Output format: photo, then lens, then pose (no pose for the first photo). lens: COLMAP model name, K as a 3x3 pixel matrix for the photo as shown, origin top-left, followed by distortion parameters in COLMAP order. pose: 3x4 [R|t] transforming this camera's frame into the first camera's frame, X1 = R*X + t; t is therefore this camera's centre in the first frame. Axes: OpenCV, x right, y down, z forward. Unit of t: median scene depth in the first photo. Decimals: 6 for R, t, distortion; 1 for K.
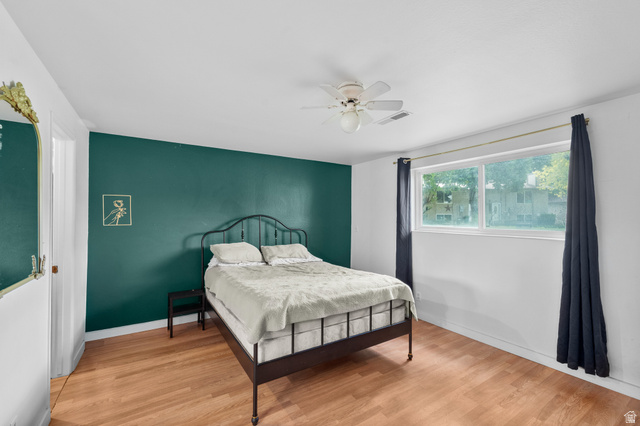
lens RADIAL K [[264.8, 0, 305.1], [0, 264.8, 214.2], [0, 0, 1]] dist [0.000770, -0.000022]
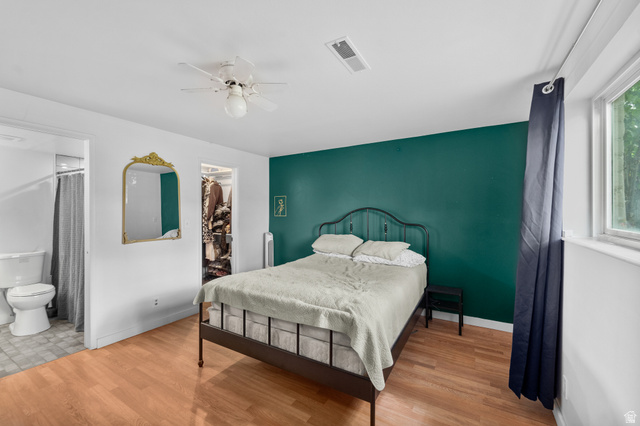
lens RADIAL K [[266.1, 0, 320.3], [0, 266.1, 210.2], [0, 0, 1]] dist [0.000153, -0.000170]
pose [[0.478512, -0.008393, -0.878041, 0.943671], [0.013956, 0.999901, -0.001952, 0.018220], [0.877970, -0.011320, 0.478581, 0.670880]]
